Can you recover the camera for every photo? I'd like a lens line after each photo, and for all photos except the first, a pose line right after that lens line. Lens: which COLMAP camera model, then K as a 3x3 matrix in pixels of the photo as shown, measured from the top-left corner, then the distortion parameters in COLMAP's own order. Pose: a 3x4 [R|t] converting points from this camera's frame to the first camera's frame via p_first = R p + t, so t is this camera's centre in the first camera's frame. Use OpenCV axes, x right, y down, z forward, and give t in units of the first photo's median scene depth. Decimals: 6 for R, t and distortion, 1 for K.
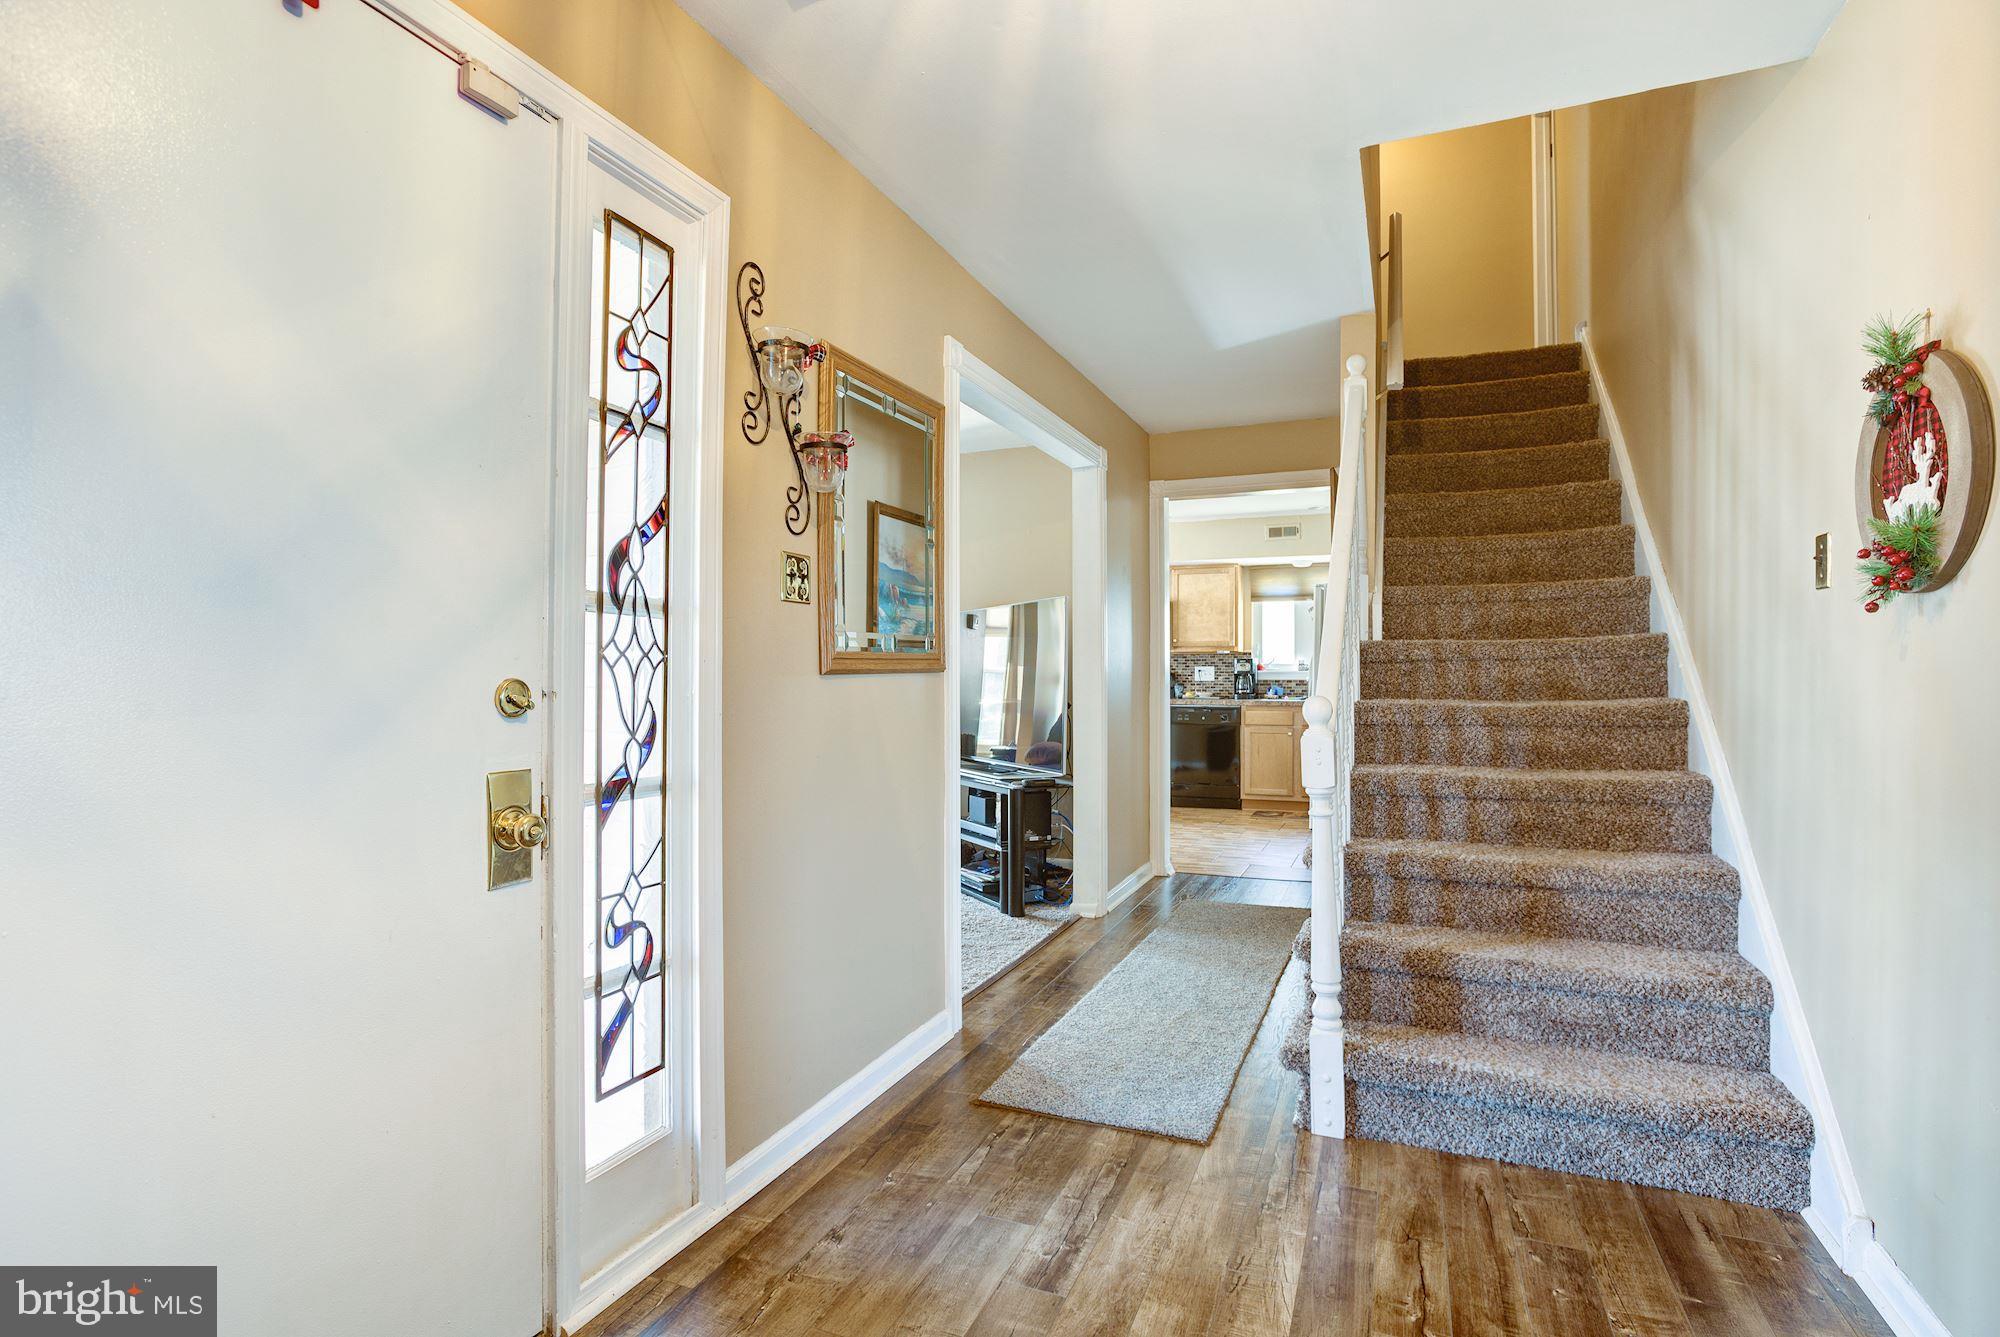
lens RADIAL K [[995.9, 0, 992.0], [0, 995.9, 674.1], [0, 0, 1]] dist [-0.049650, 0.026347]
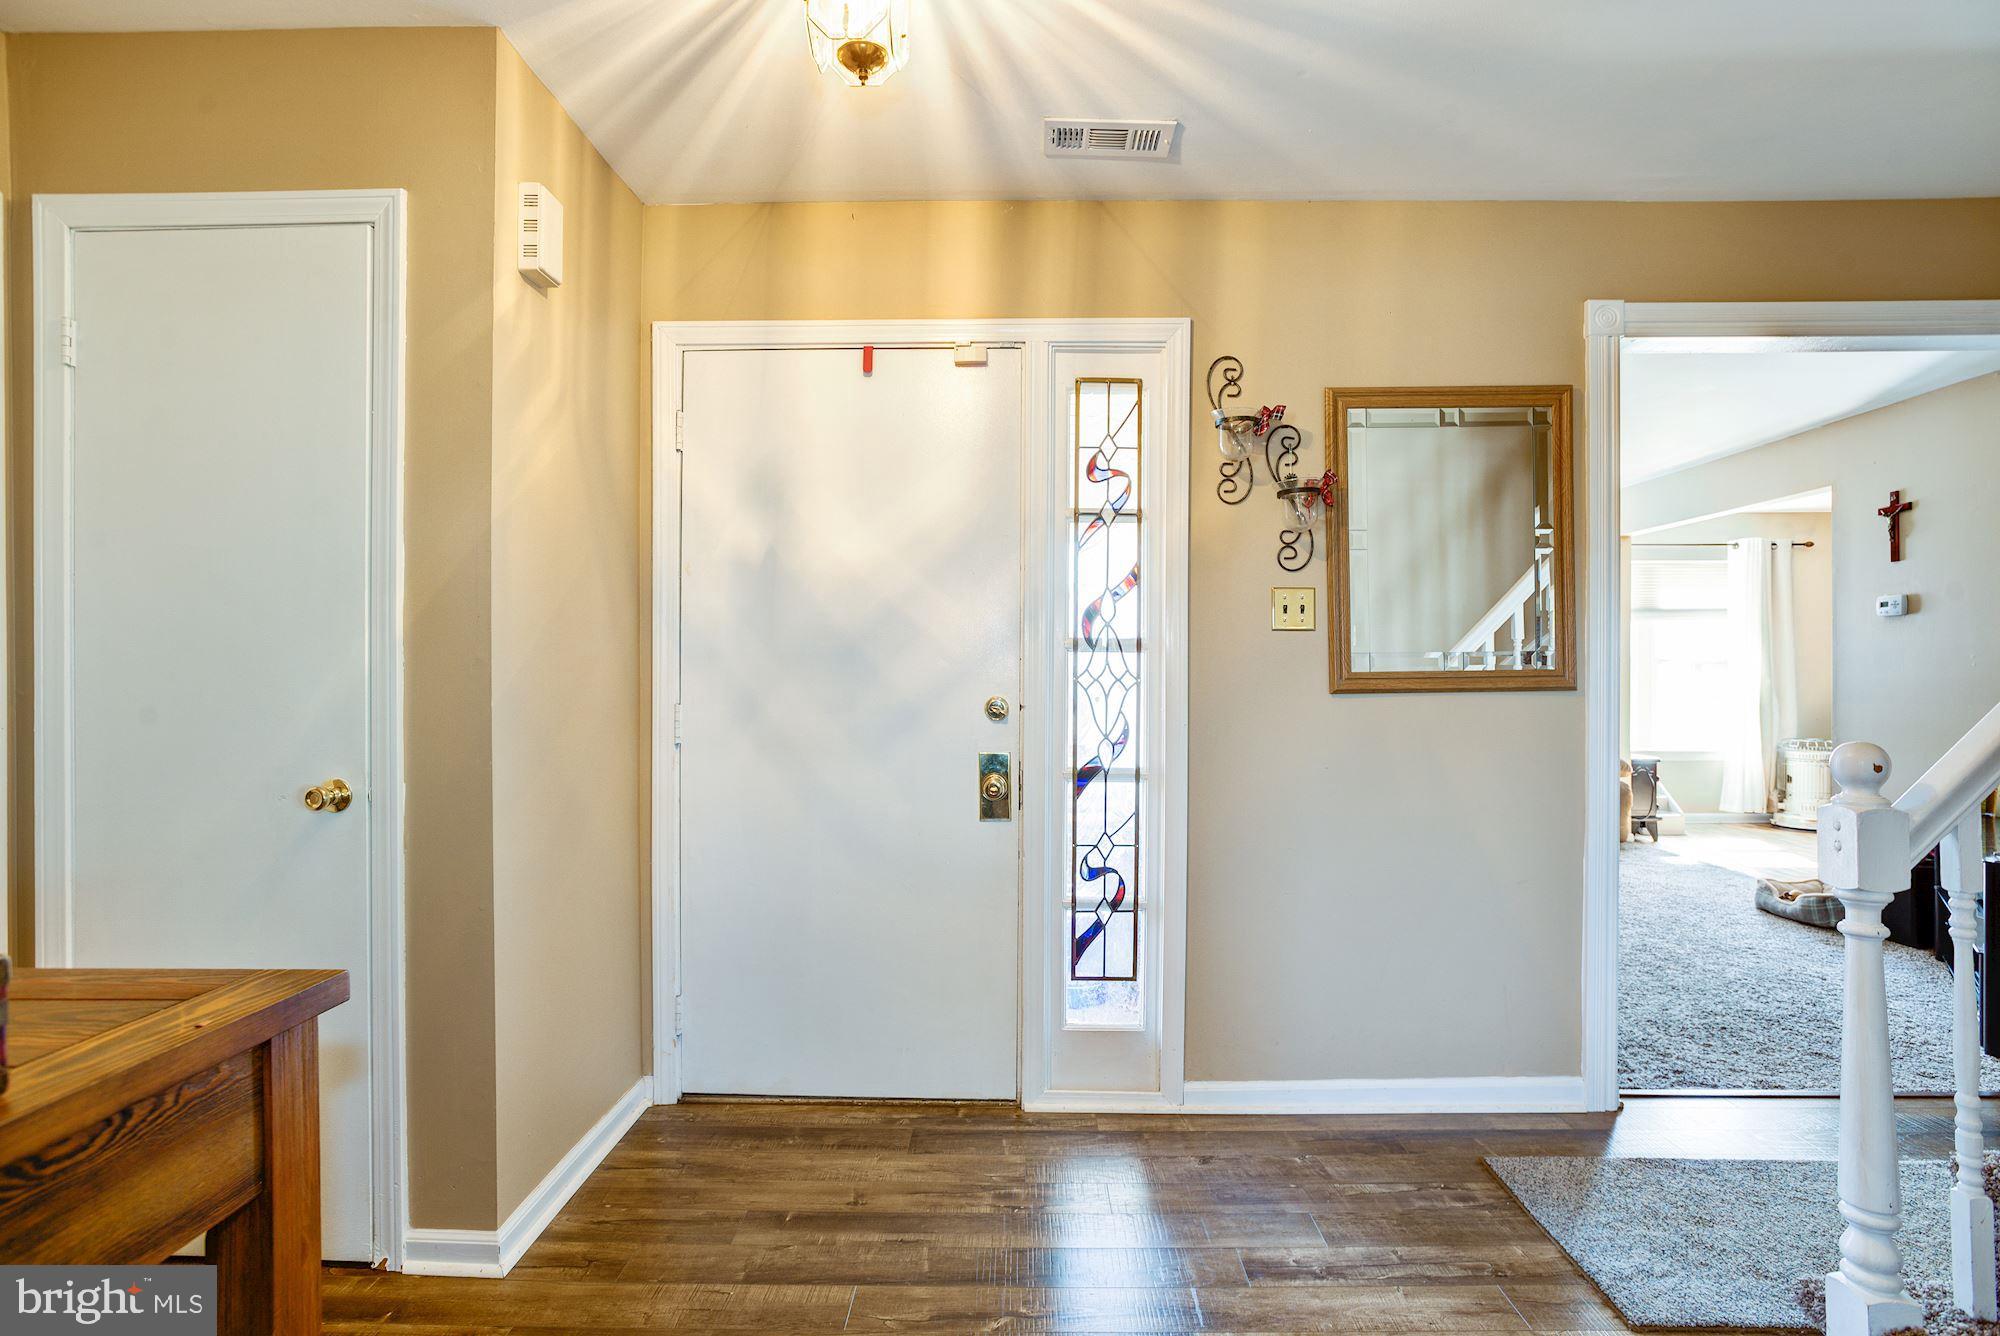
lens RADIAL K [[995.9, 0, 989.2], [0, 995.9, 666.8], [0, 0, 1]] dist [-0.049650, 0.026347]
pose [[0.355345, 0.005083, -0.934721, 0.904485], [0.003024, 0.999974, 0.006587, -0.048222], [0.934730, -0.005167, 0.355320, 0.329709]]
